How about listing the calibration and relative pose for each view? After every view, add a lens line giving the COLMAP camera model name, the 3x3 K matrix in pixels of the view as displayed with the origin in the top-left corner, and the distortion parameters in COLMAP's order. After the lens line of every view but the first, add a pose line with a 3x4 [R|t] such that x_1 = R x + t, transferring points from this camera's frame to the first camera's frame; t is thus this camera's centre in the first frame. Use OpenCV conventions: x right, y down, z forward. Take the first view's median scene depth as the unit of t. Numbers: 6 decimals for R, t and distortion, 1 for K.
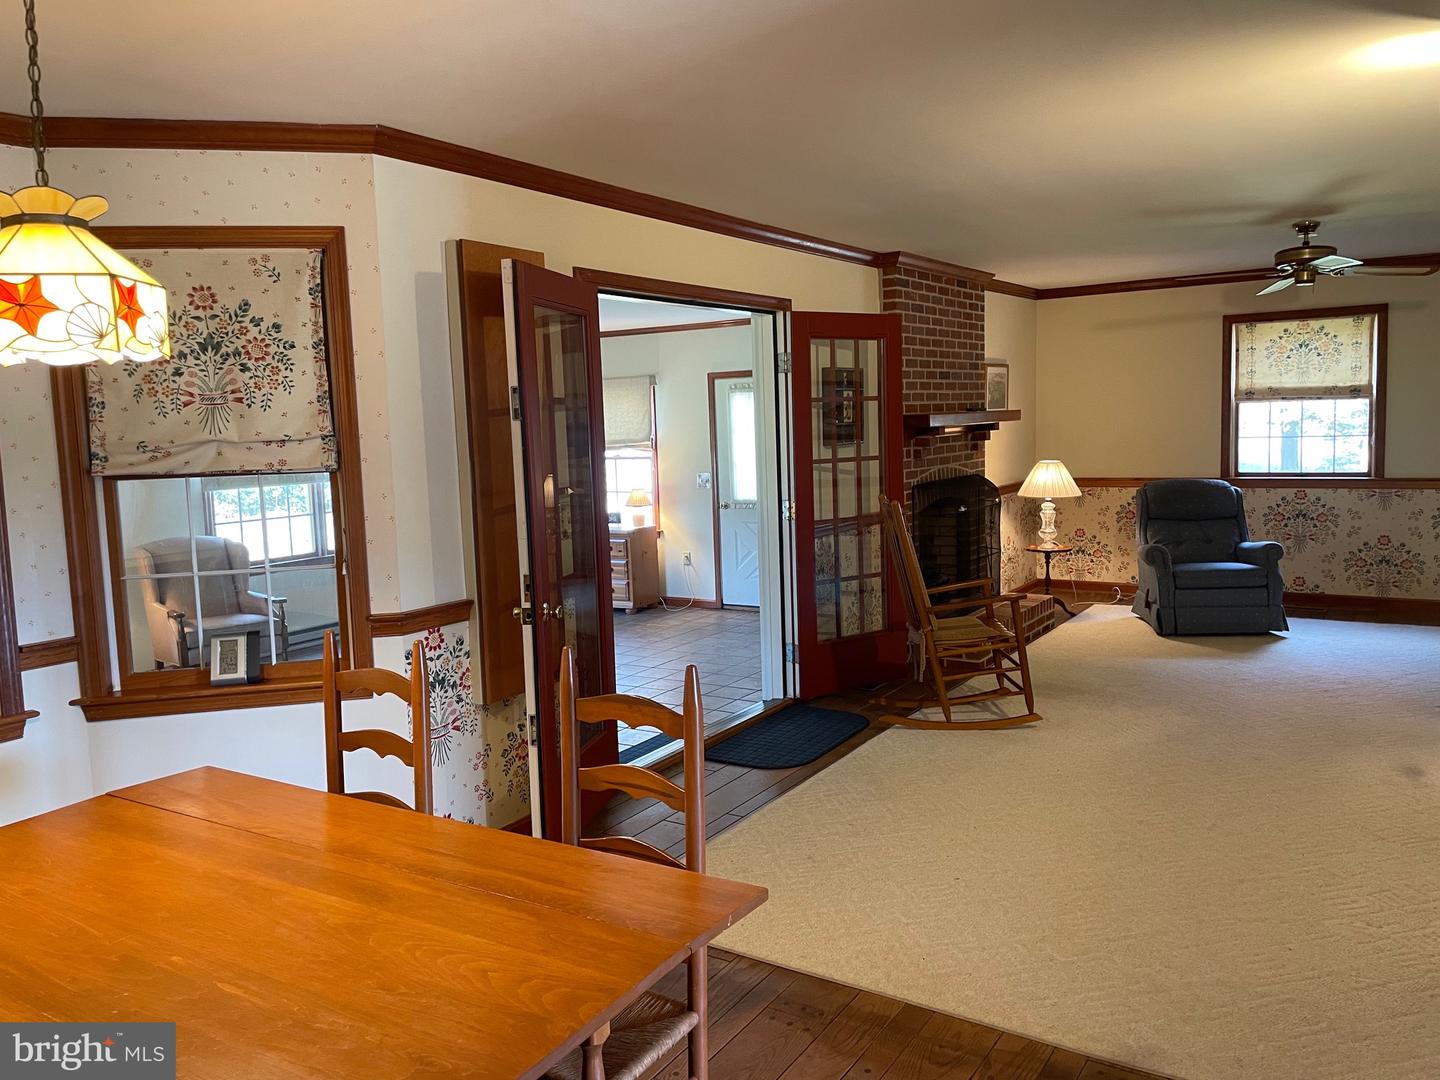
lens RADIAL K [[1145.0, 0, 720.0], [0, 1145.0, 540.0], [0, 0, 1]] dist [0.124706, -0.118302]
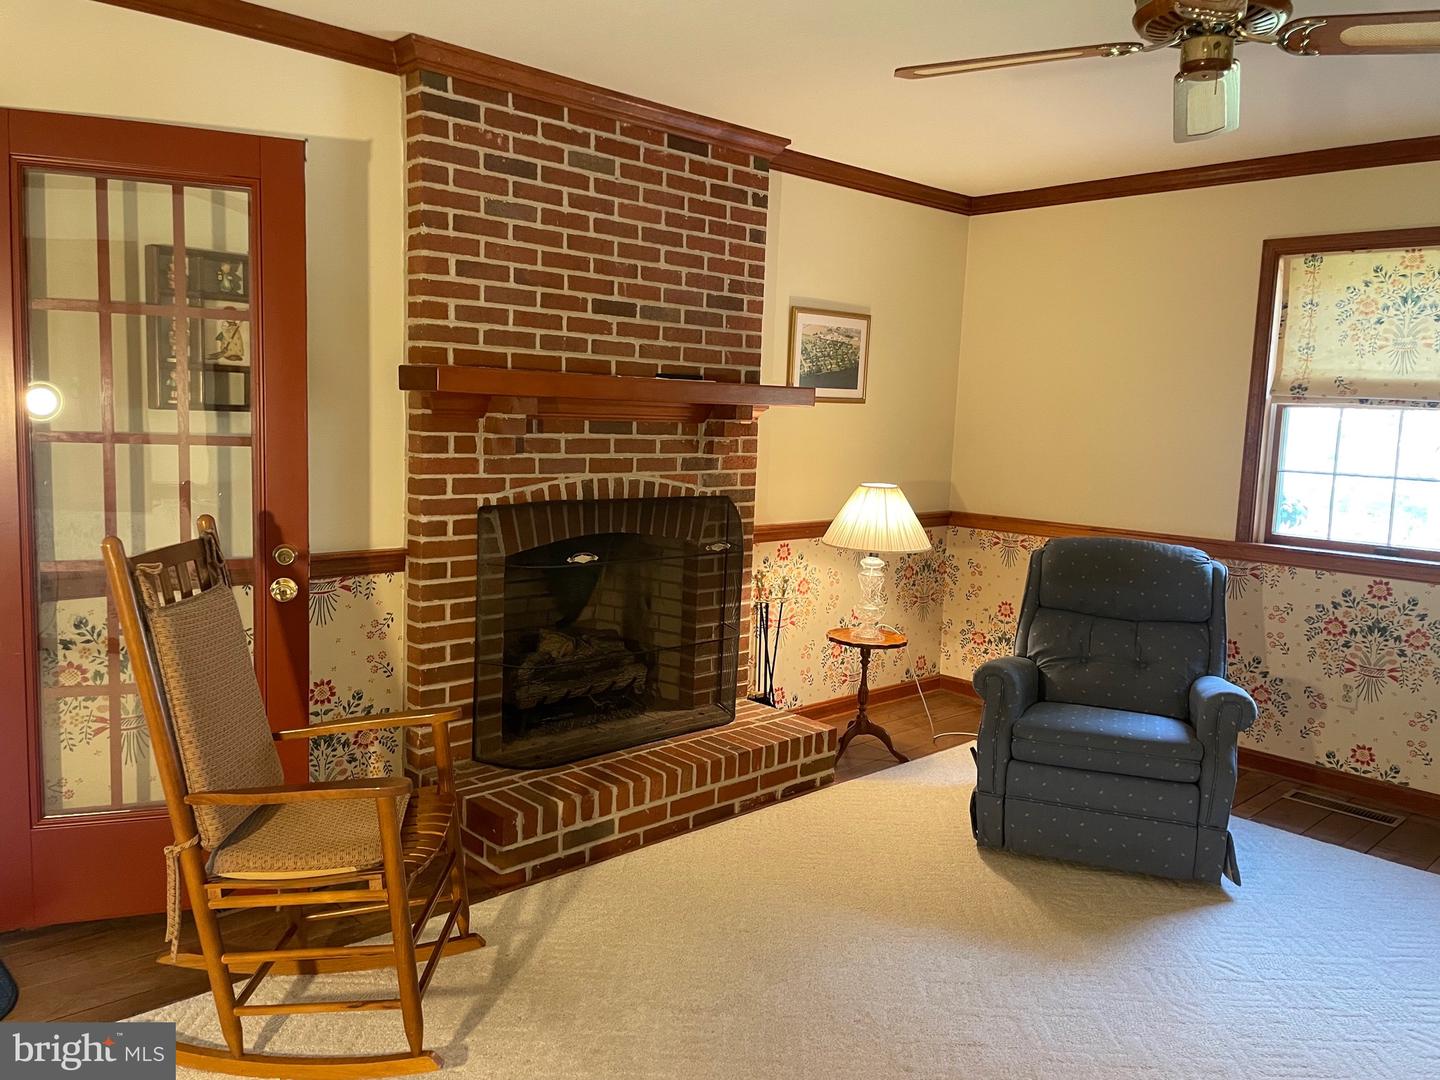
lens RADIAL K [[1092.3, 0, 720.0], [0, 1092.3, 540.0], [0, 0, 1]] dist [0.106284, -0.116183]
pose [[0.964663, 0.095438, -0.245594, 0.334555], [-0.092749, 0.995435, 0.022518, -0.044698], [0.246622, 0.001057, 0.969111, 0.452468]]
